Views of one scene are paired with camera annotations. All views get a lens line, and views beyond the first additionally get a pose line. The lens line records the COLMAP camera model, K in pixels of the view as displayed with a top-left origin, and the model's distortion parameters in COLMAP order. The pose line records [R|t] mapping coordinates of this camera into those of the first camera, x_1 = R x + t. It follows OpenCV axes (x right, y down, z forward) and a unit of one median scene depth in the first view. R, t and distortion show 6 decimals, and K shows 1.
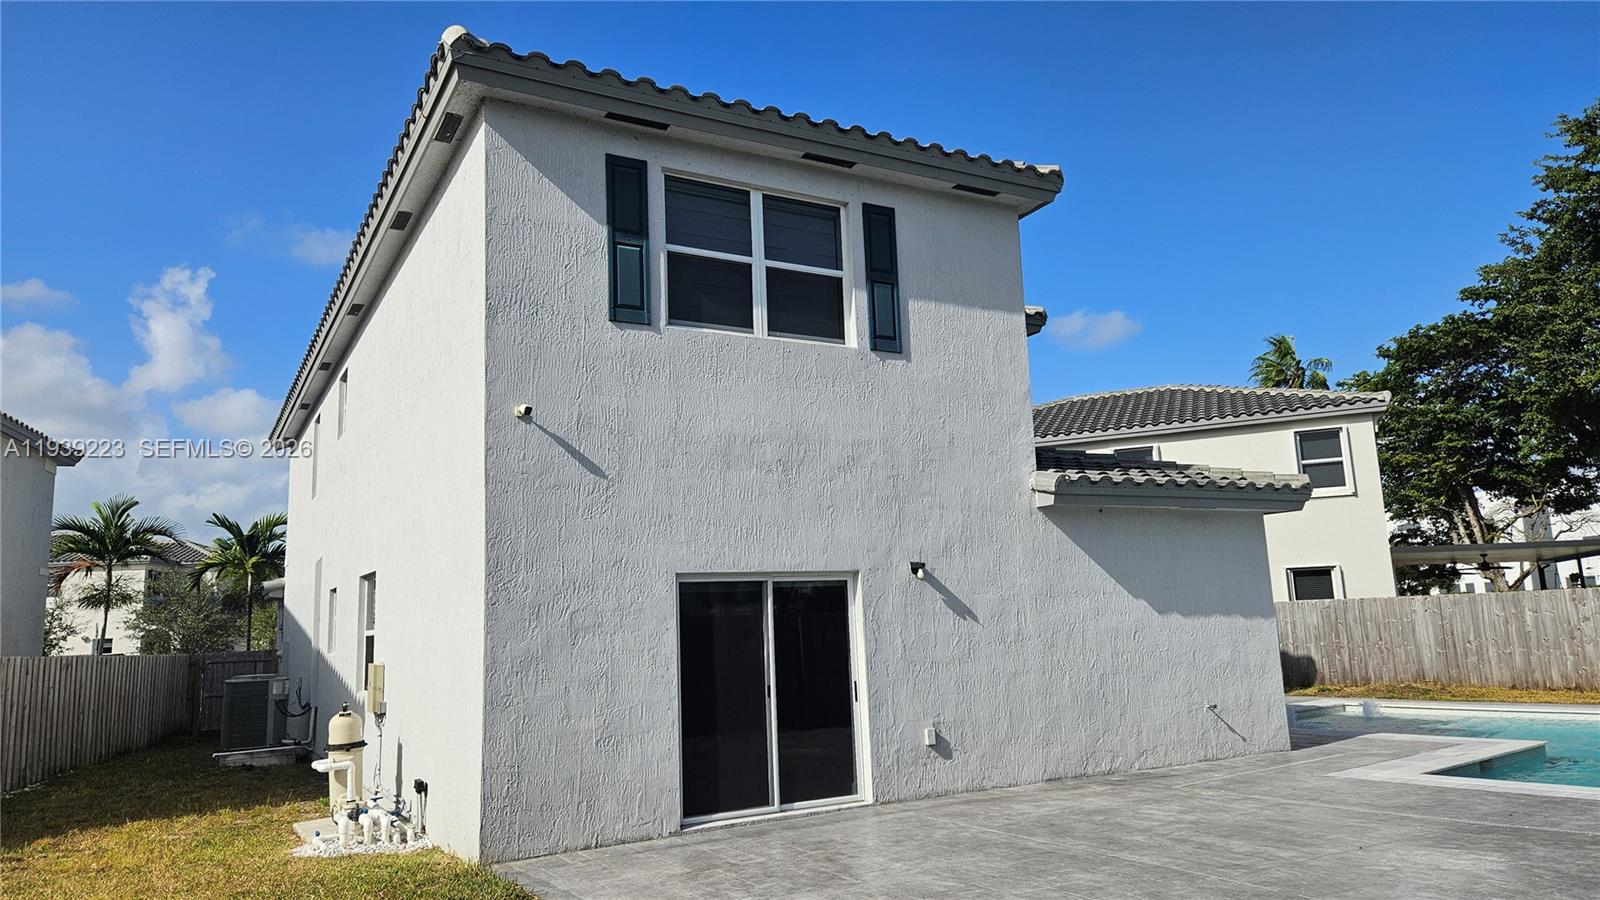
lens RADIAL K [[1050.6, 0, 800.0], [0, 1050.6, 450.0], [0, 0, 1]] dist [0.069327, -0.059405]
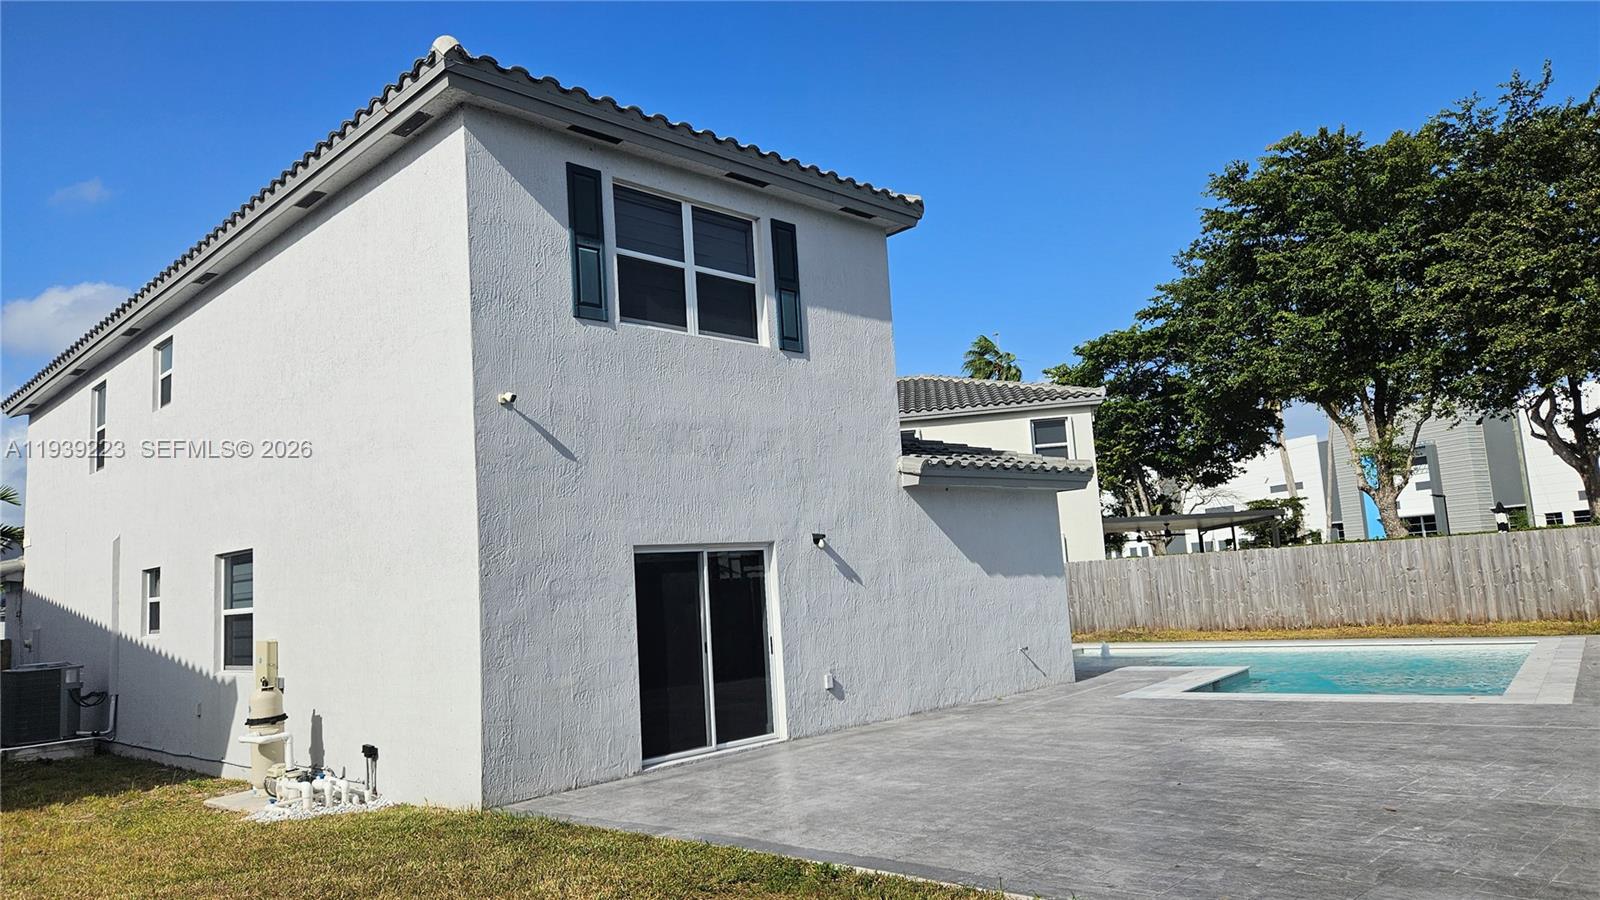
lens RADIAL K [[1050.6, 0, 800.0], [0, 1050.6, 450.0], [0, 0, 1]] dist [0.069327, -0.059405]
pose [[0.962815, 0.012171, 0.269887, -0.221001], [-0.018645, 0.999596, 0.021437, -0.010531], [-0.269517, -0.025672, 0.962653, -0.110938]]
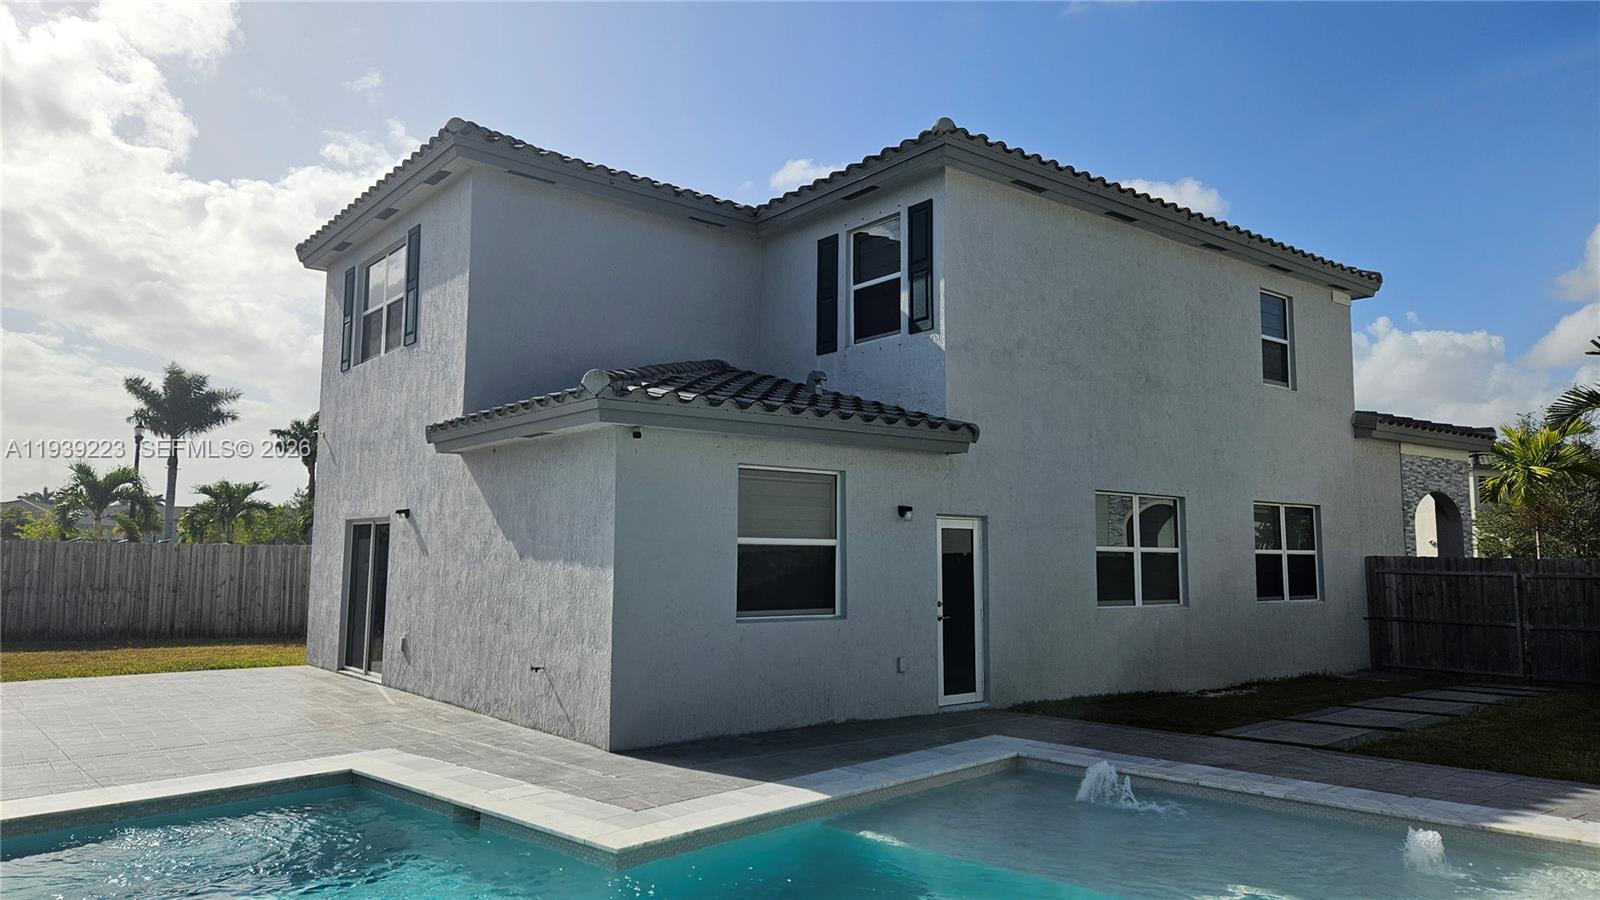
lens RADIAL K [[1050.6, 0, 800.0], [0, 1050.6, 450.0], [0, 0, 1]] dist [0.069327, -0.059405]
pose [[0.187724, -0.062167, -0.980253, 1.442677], [0.139481, 0.989568, -0.036046, 0.147670], [0.972268, -0.129960, 0.194436, 1.213379]]
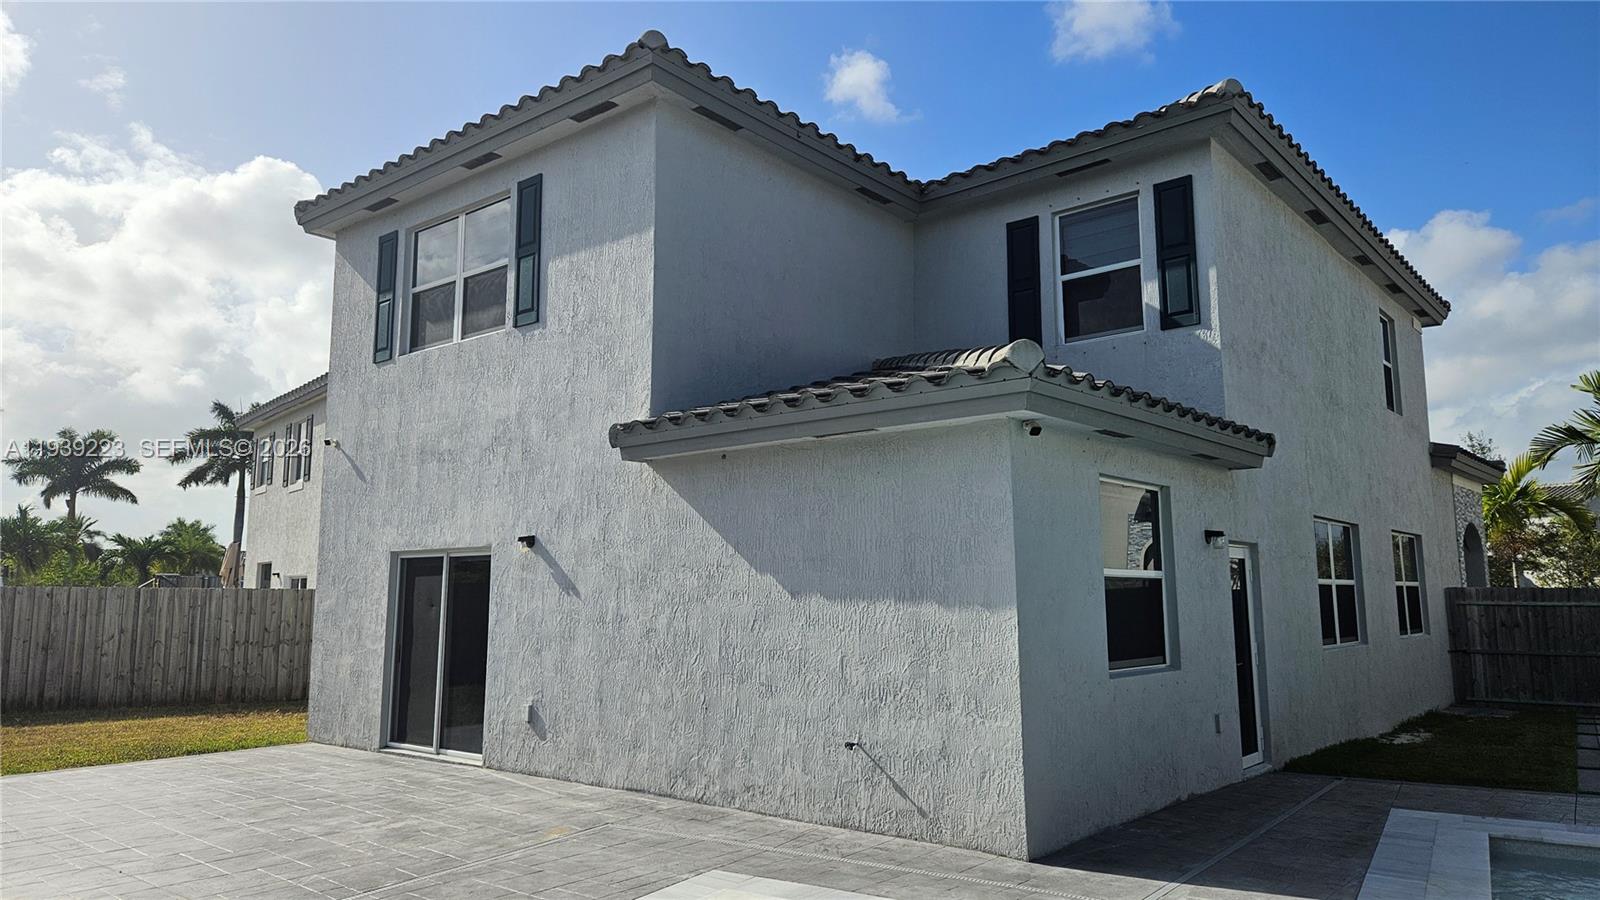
lens RADIAL K [[1050.6, 0, 800.0], [0, 1050.6, 450.0], [0, 0, 1]] dist [0.069327, -0.059405]
pose [[0.378062, -0.093639, -0.921033, 1.108258], [0.135521, 0.989752, -0.044997, 0.105581], [0.915807, -0.107808, 0.386878, 0.853670]]
